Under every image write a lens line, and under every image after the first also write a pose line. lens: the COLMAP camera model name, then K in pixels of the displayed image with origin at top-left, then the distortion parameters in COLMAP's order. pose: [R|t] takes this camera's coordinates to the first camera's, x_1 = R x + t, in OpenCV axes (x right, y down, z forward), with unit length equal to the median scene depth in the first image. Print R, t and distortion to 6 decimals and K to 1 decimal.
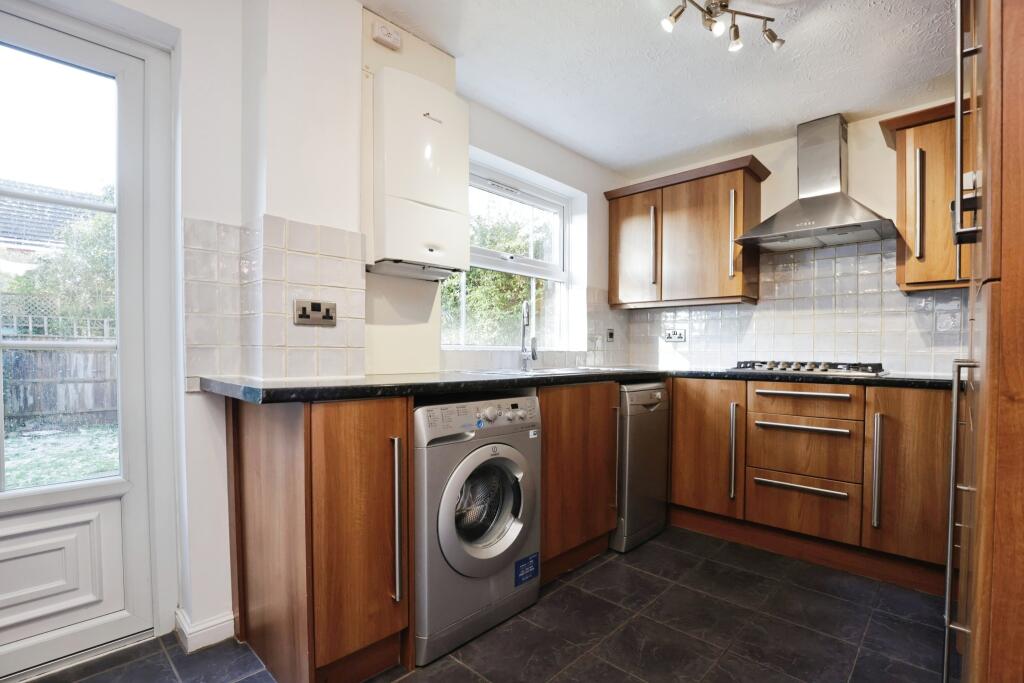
lens RADIAL K [[475.3, 0, 502.9], [0, 475.3, 352.2], [0, 0, 1]] dist [-0.033825, 0.003718]
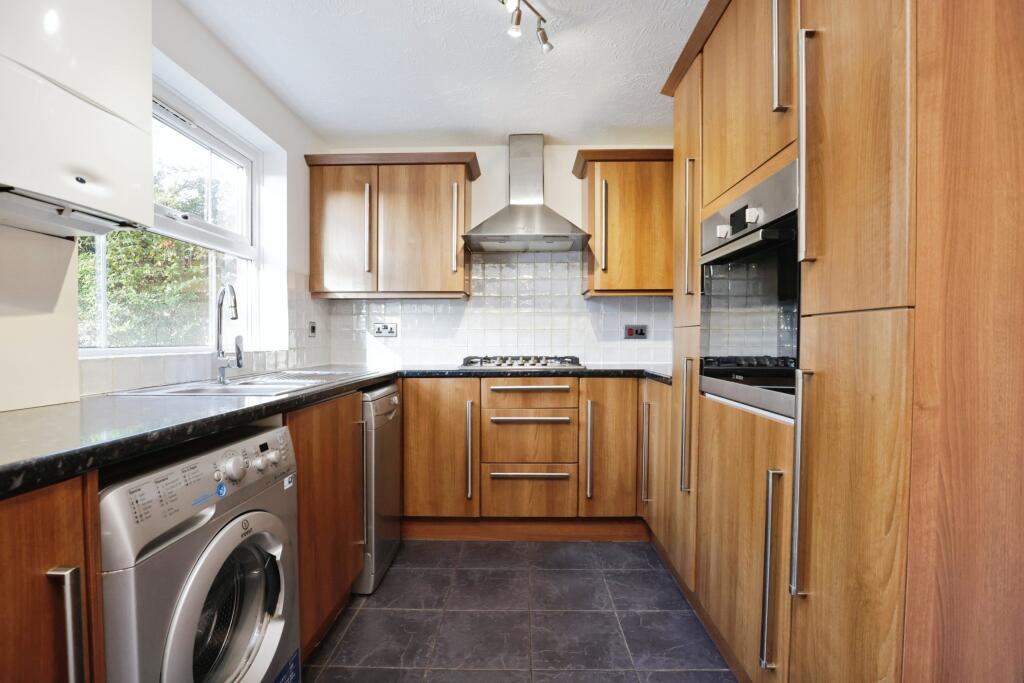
lens RADIAL K [[475.3, 0, 508.8], [0, 475.3, 343.9], [0, 0, 1]] dist [-0.033825, 0.003718]
pose [[0.723455, -0.018454, 0.690124, -0.144440], [0.012200, 0.999828, 0.013946, -0.027143], [-0.690263, -0.001670, 0.723556, 0.250904]]
